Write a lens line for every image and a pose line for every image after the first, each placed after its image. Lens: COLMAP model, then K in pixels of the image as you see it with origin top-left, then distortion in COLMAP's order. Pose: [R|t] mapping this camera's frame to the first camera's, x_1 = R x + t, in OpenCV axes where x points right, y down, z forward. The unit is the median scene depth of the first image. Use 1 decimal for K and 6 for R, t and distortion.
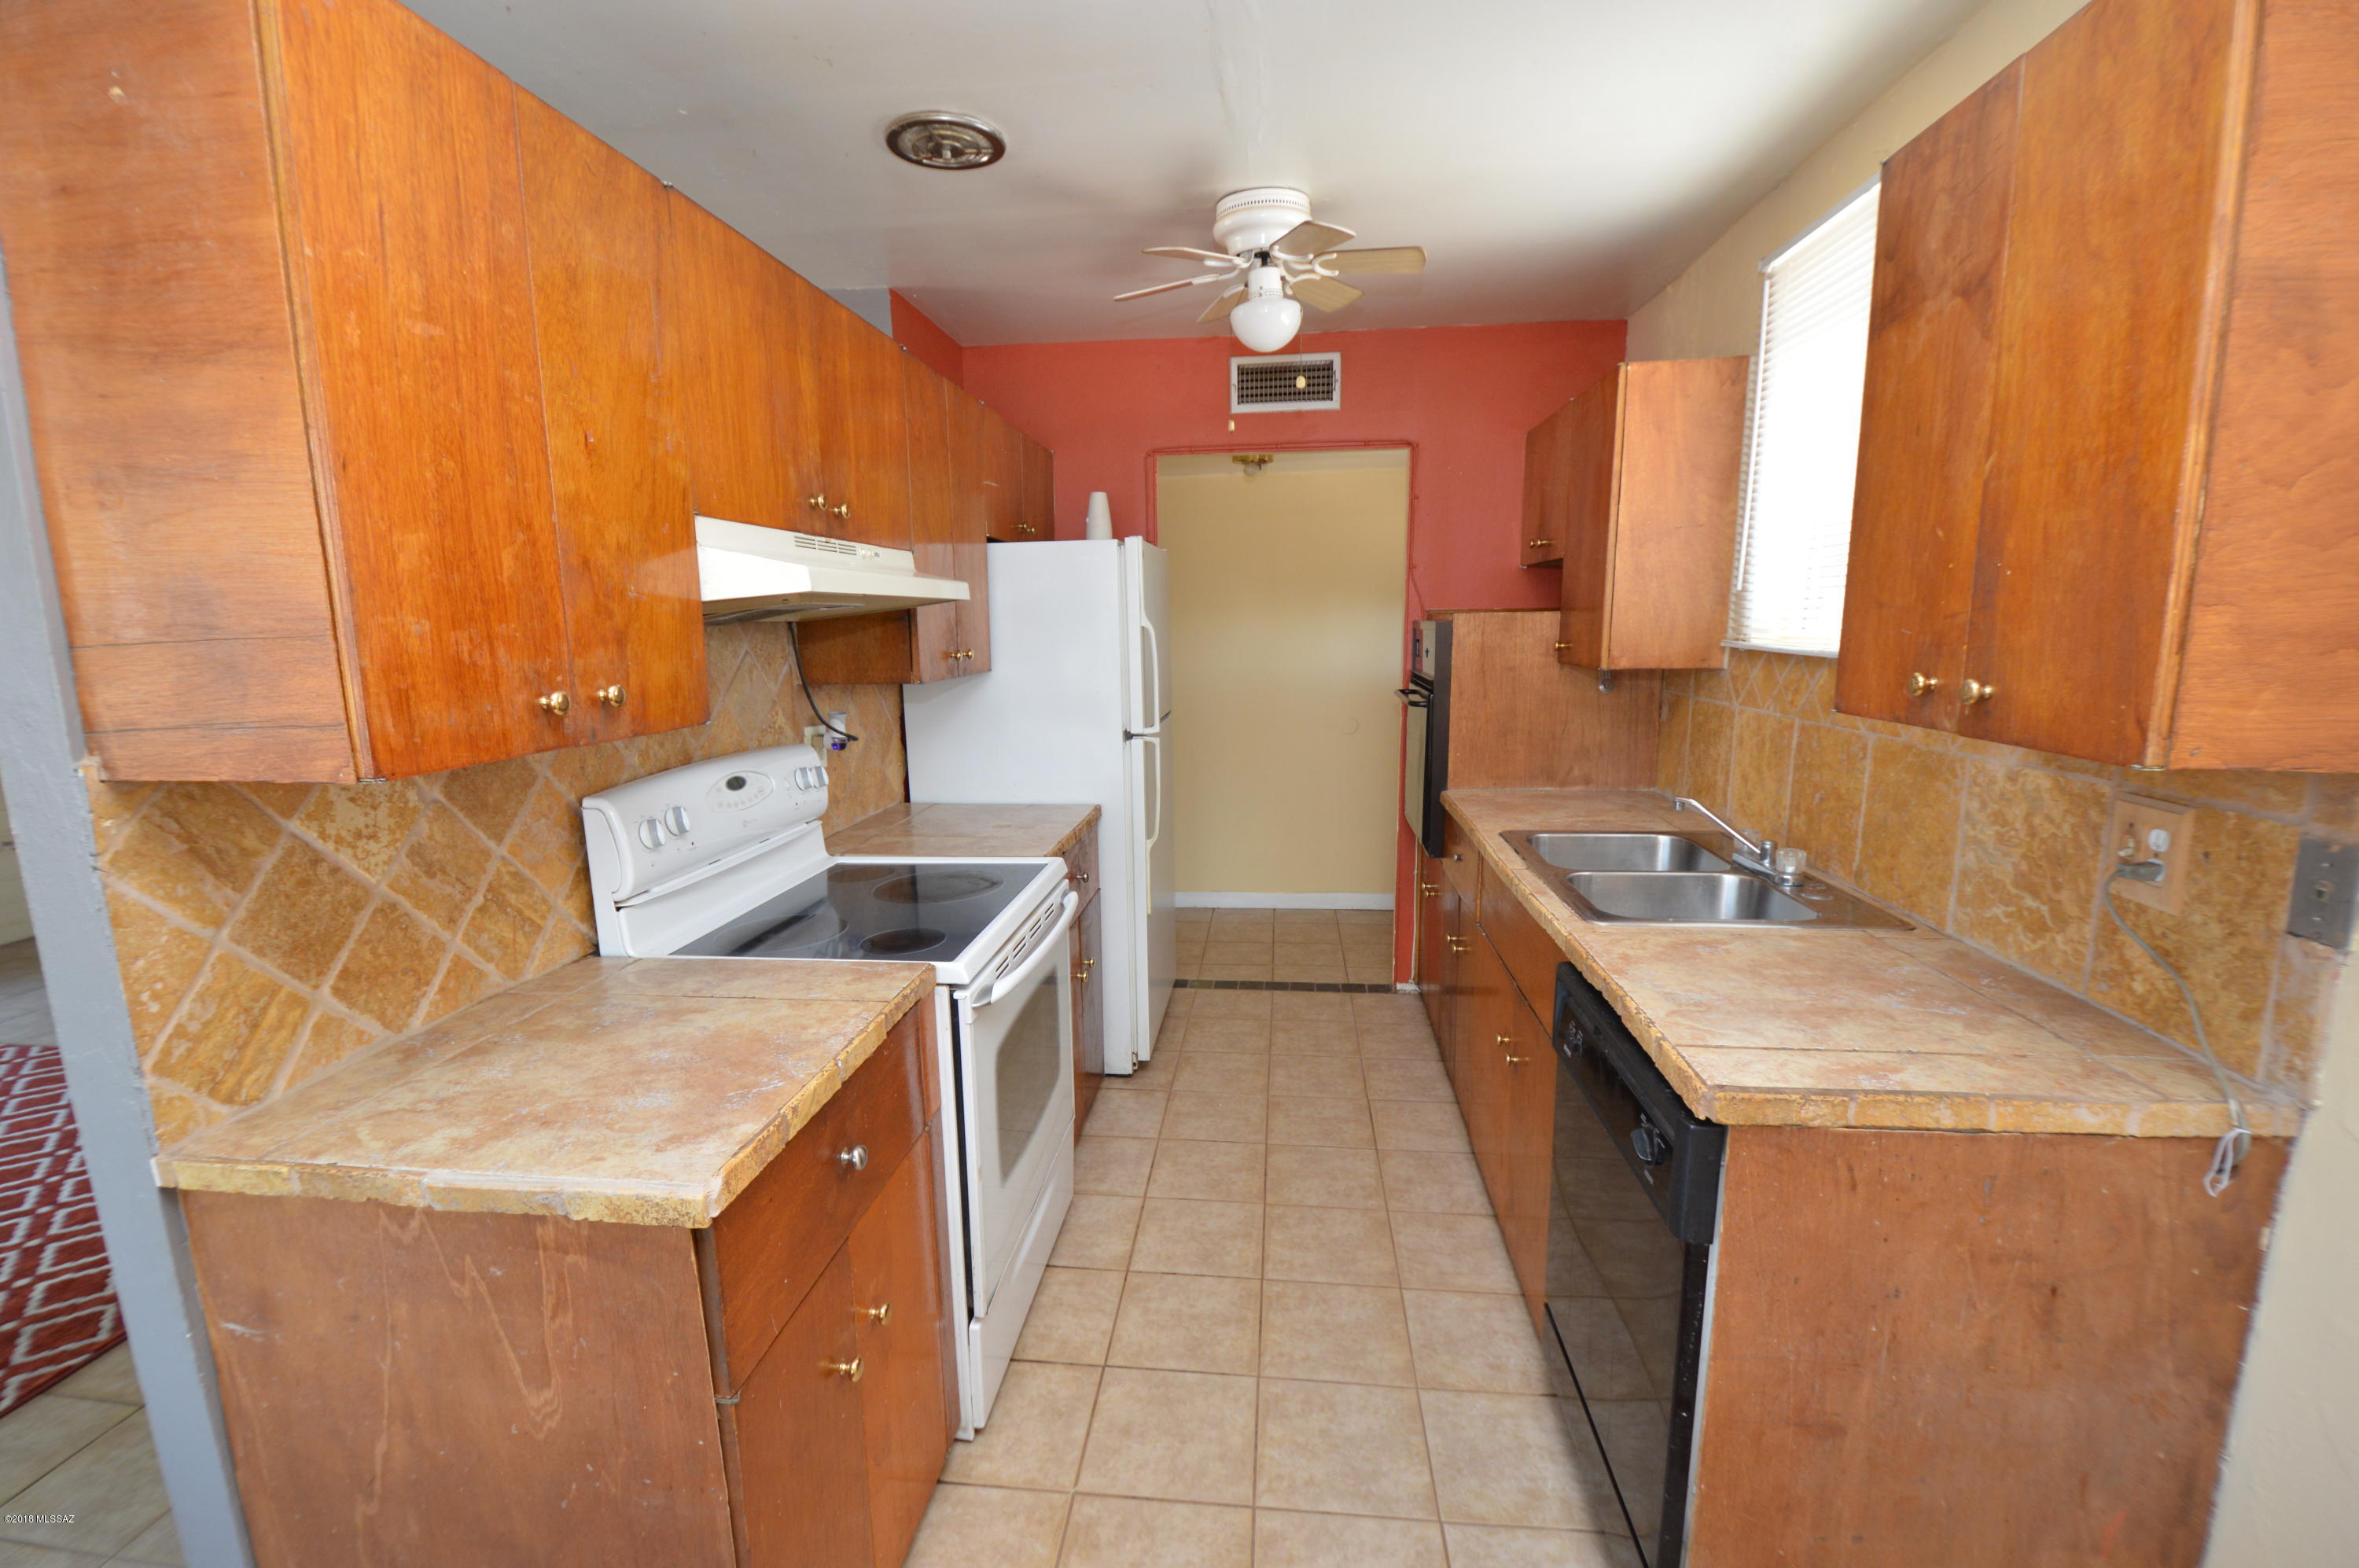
lens RADIAL K [[1039.8, 0, 1168.8], [0, 1039.8, 807.2], [0, 0, 1]] dist [0.014755, -0.024509]
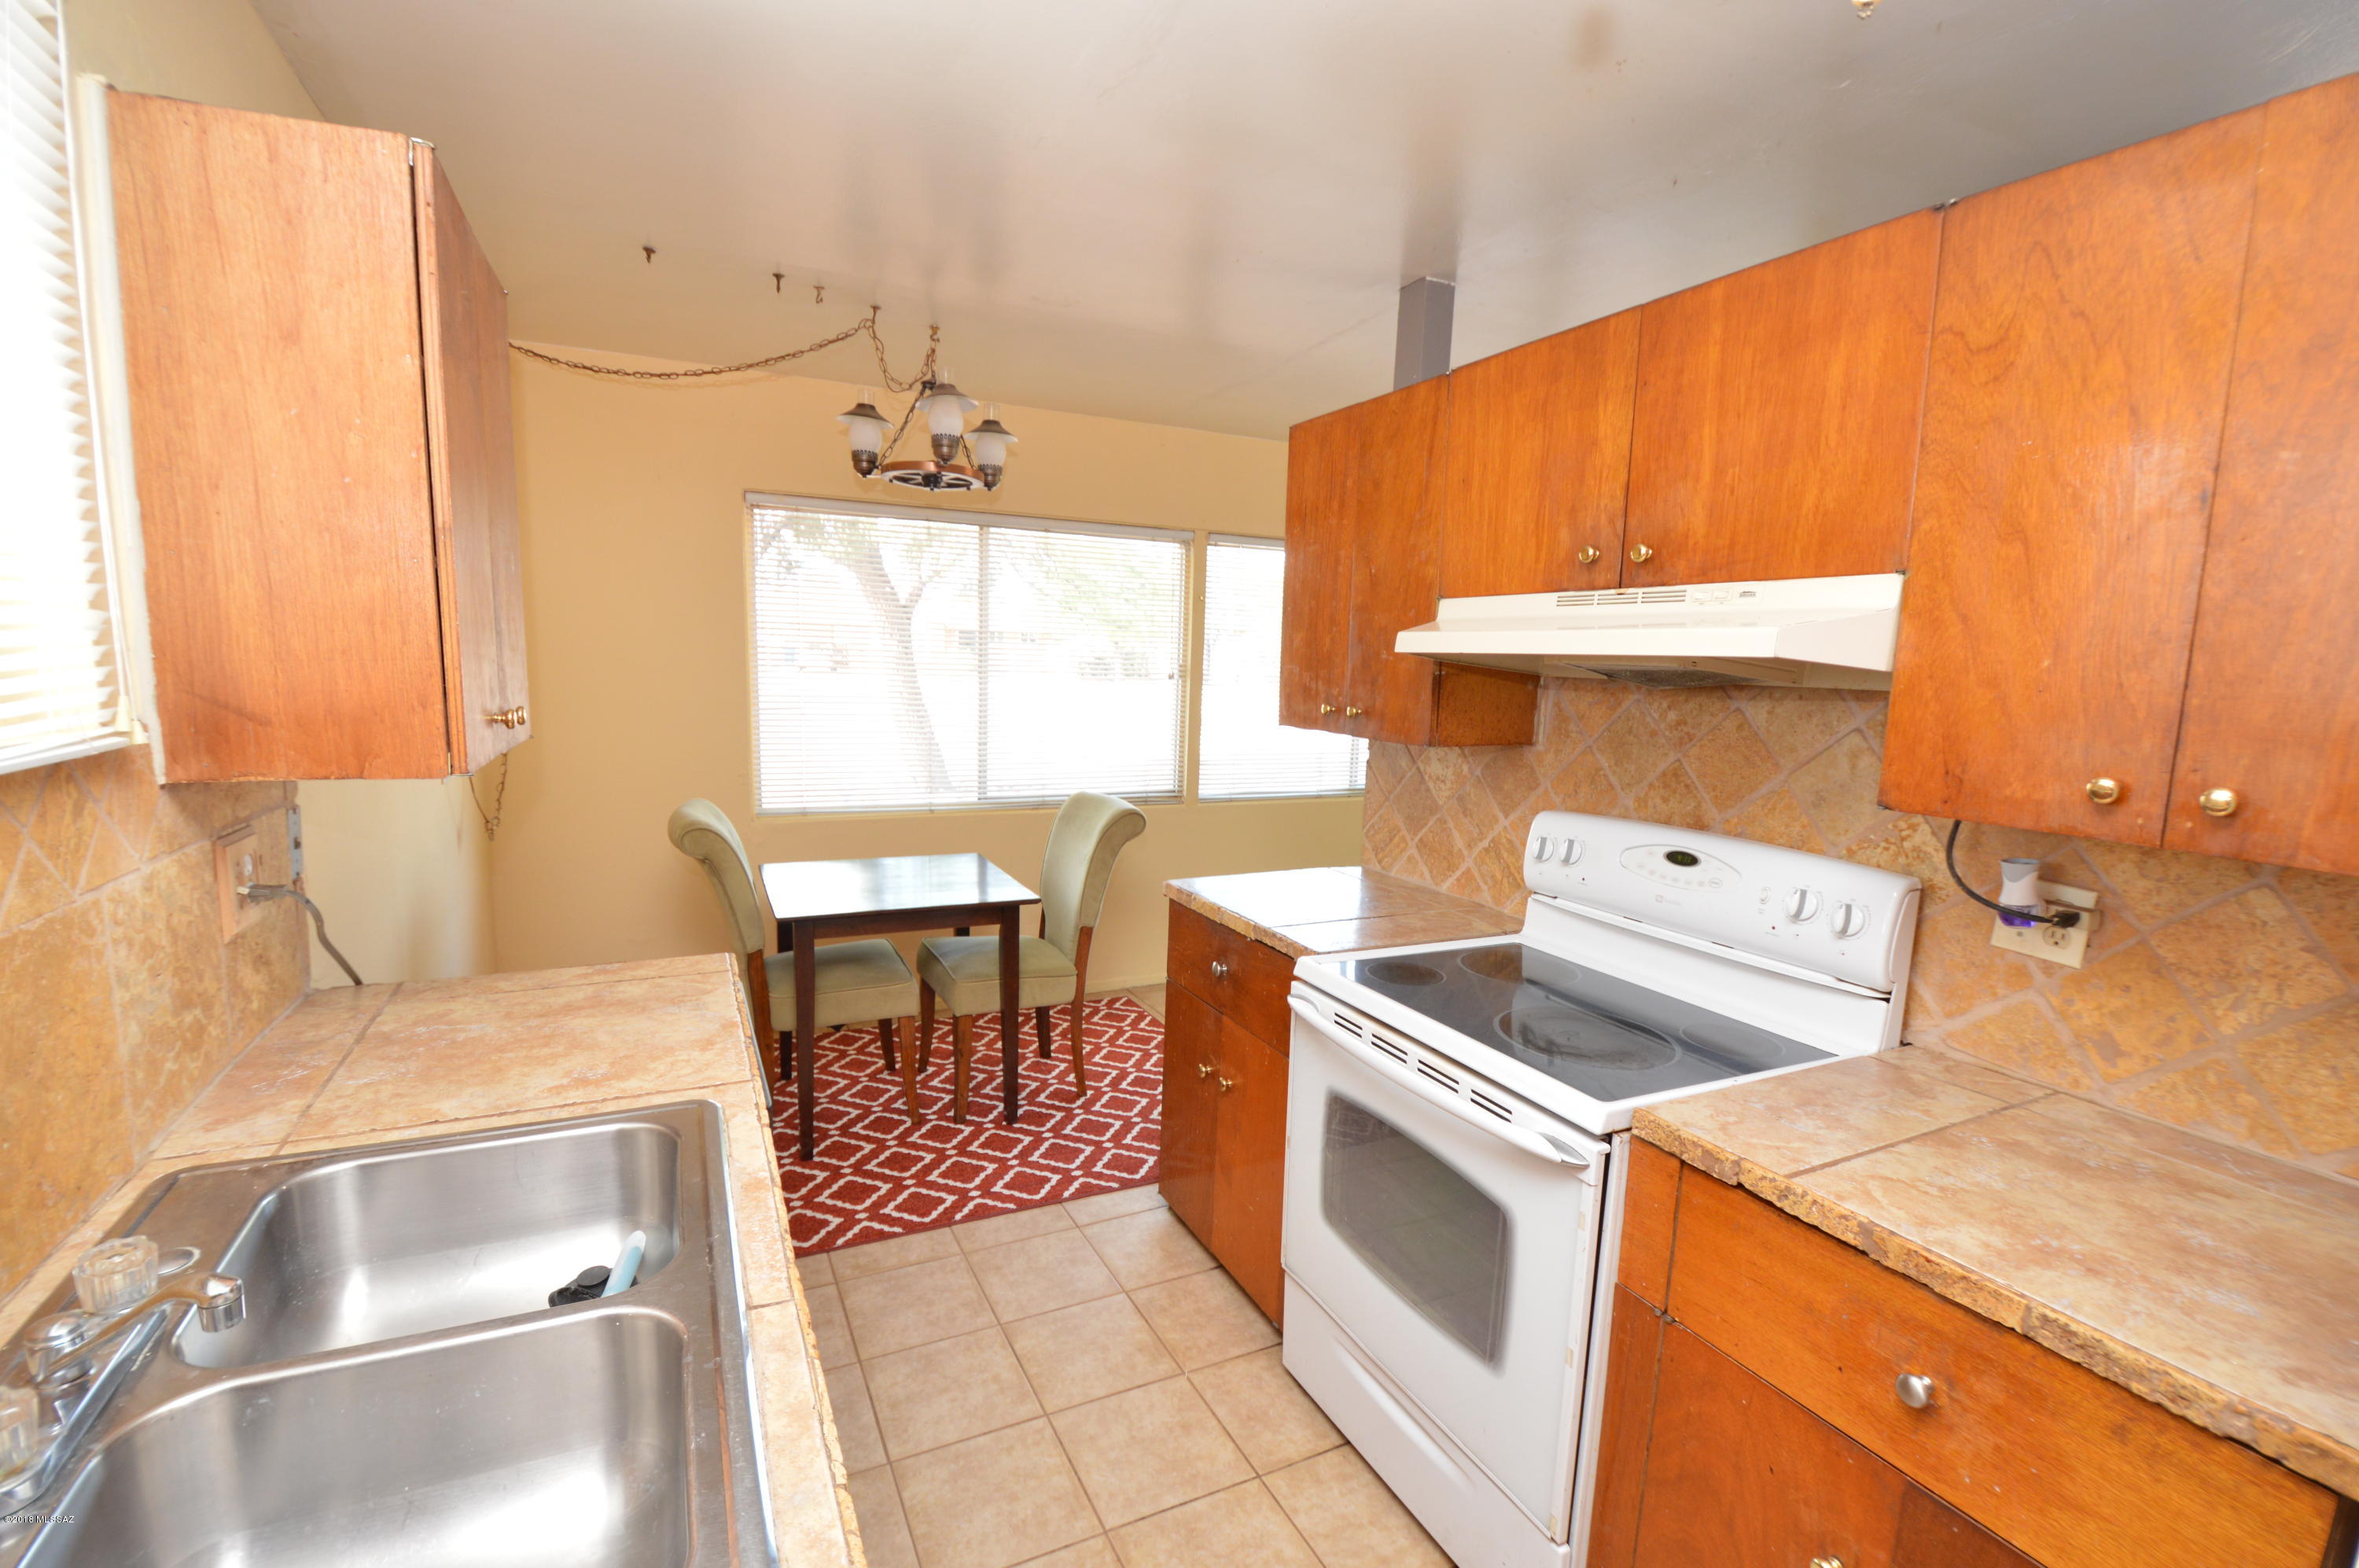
lens RADIAL K [[1039.8, 0, 1168.8], [0, 1039.8, 807.2], [0, 0, 1]] dist [0.014755, -0.024509]
pose [[-0.846509, 0.066050, -0.528262, 0.648255], [-0.111665, 0.948173, 0.297489, -0.417729], [0.520533, 0.310815, -0.795261, 2.144355]]
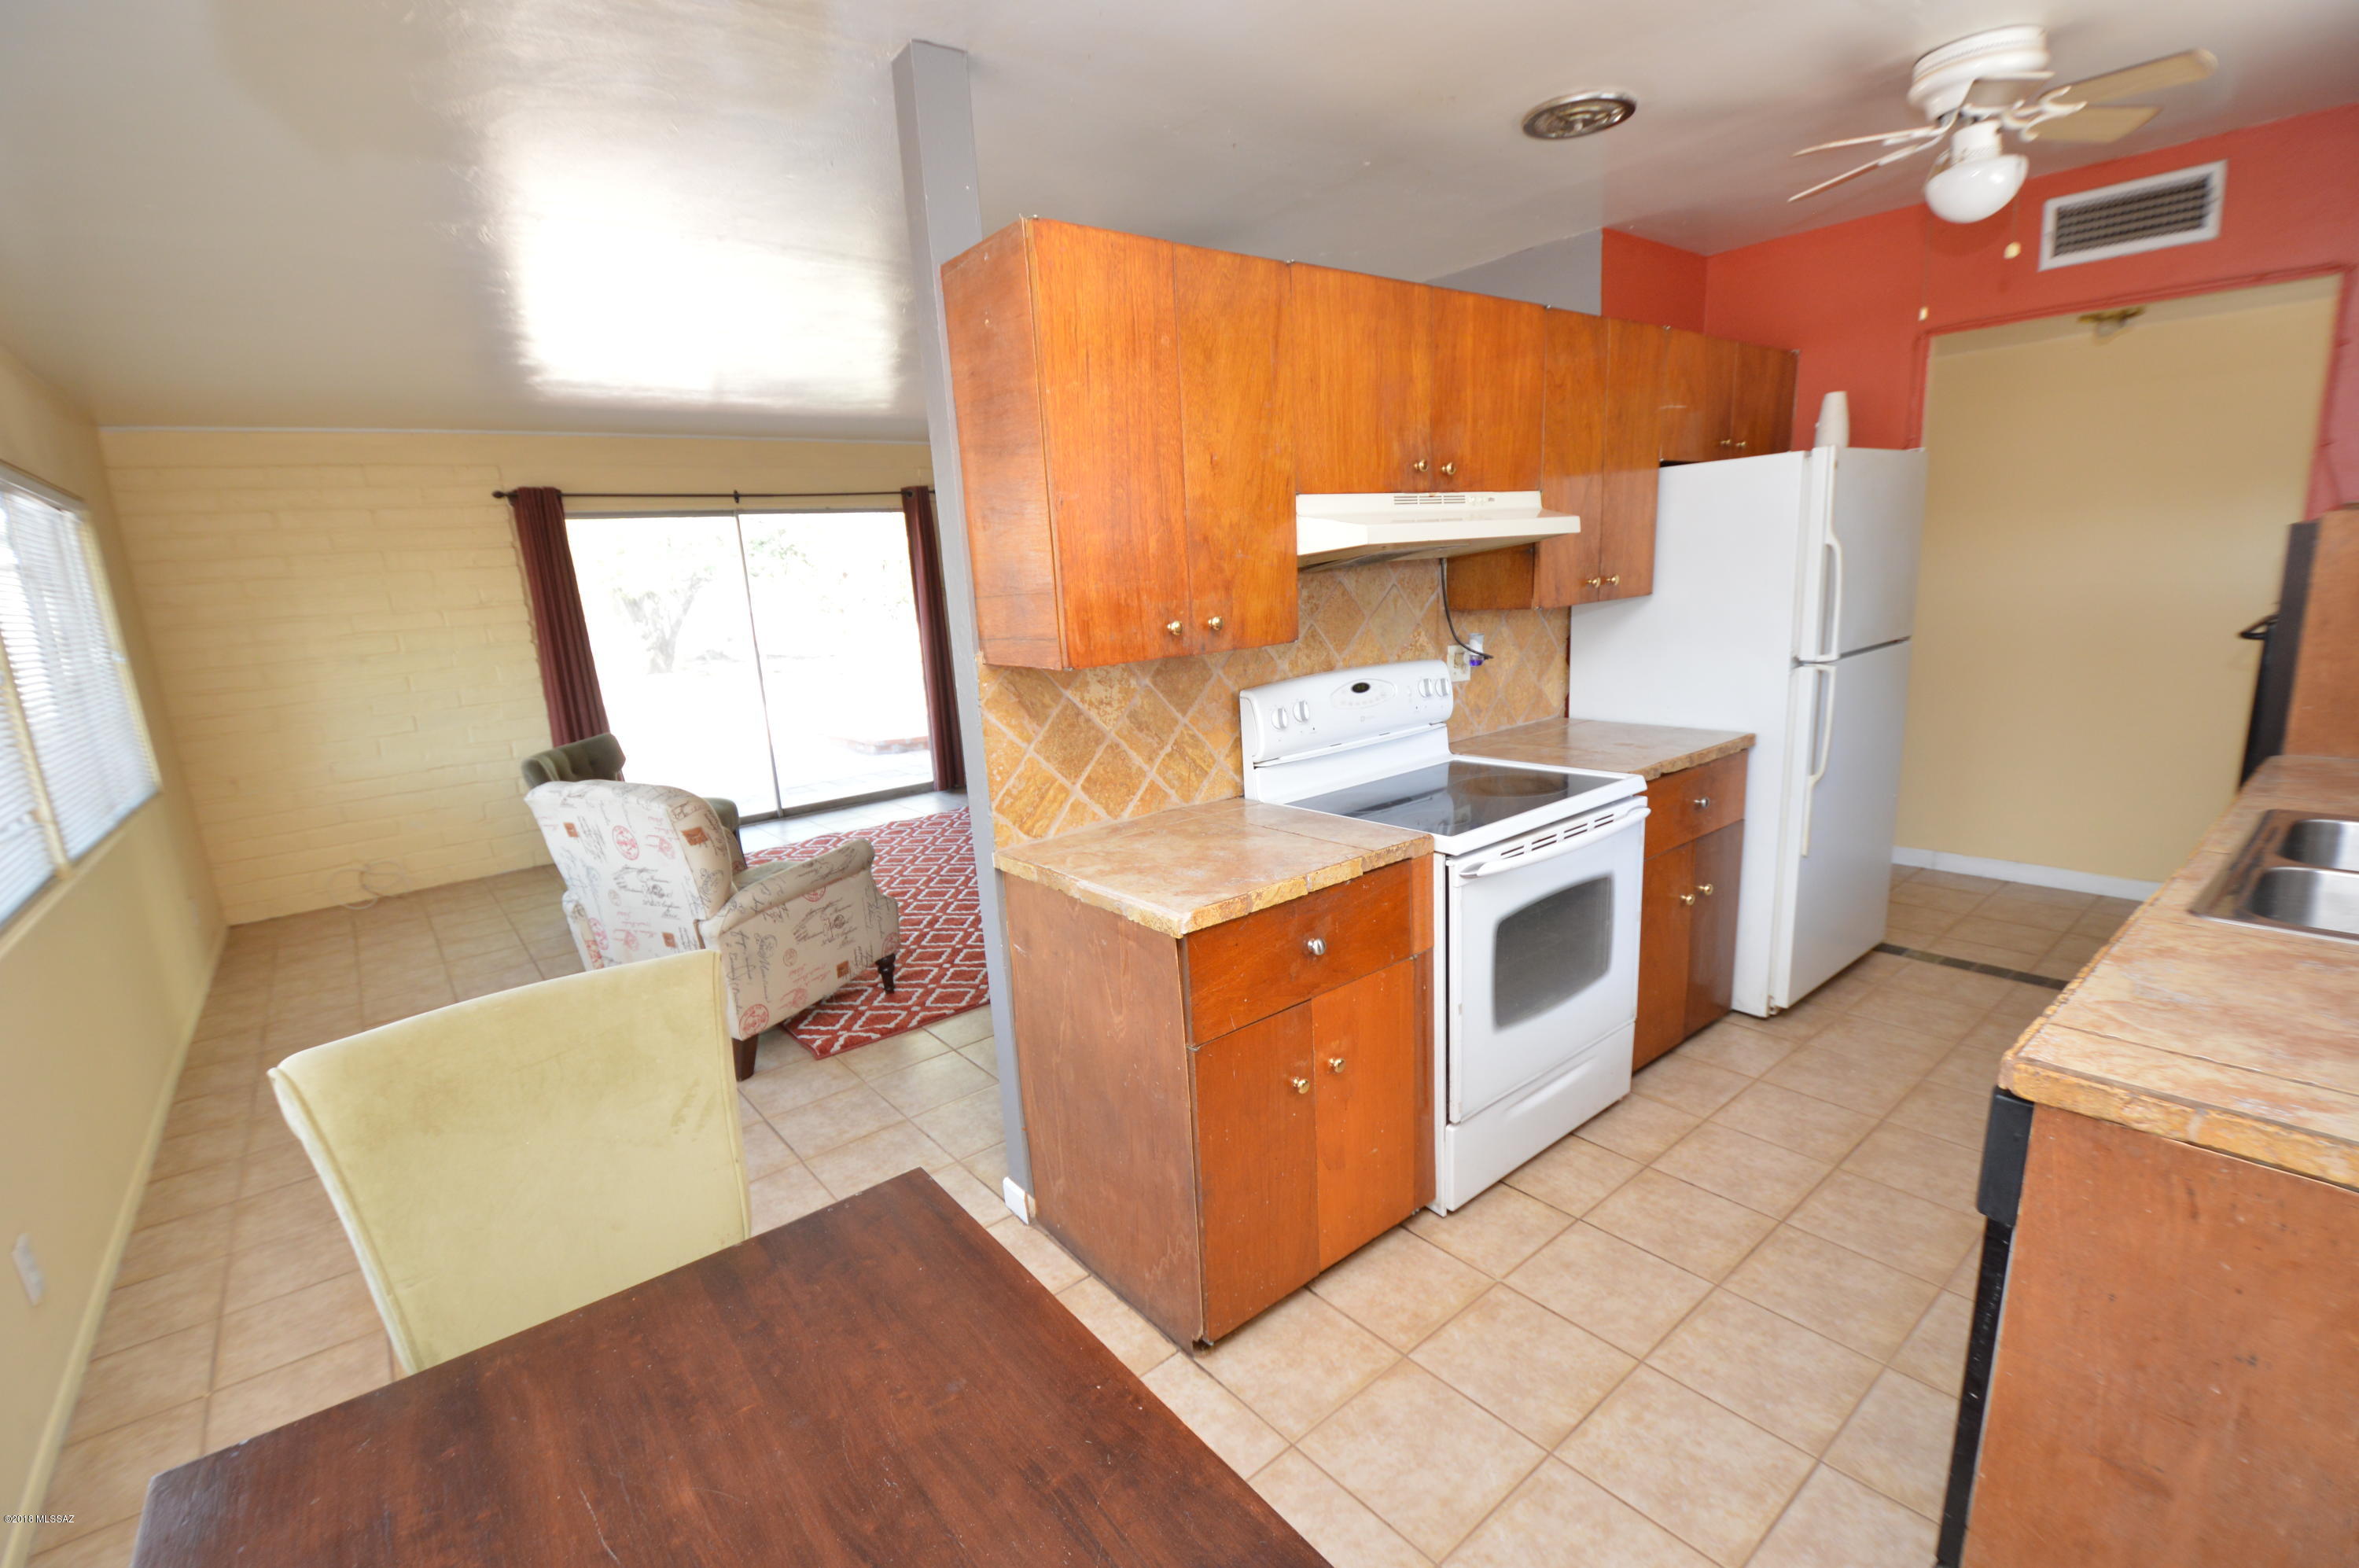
lens RADIAL K [[1043.9, 0, 1165.9], [0, 1043.9, 806.4], [0, 0, 1]] dist [0.011722, -0.017214]
pose [[0.706530, 0.130718, -0.695506, 0.503745], [-0.076795, 0.991151, 0.108271, 0.002291], [0.703504, -0.023085, 0.710316, -0.164982]]
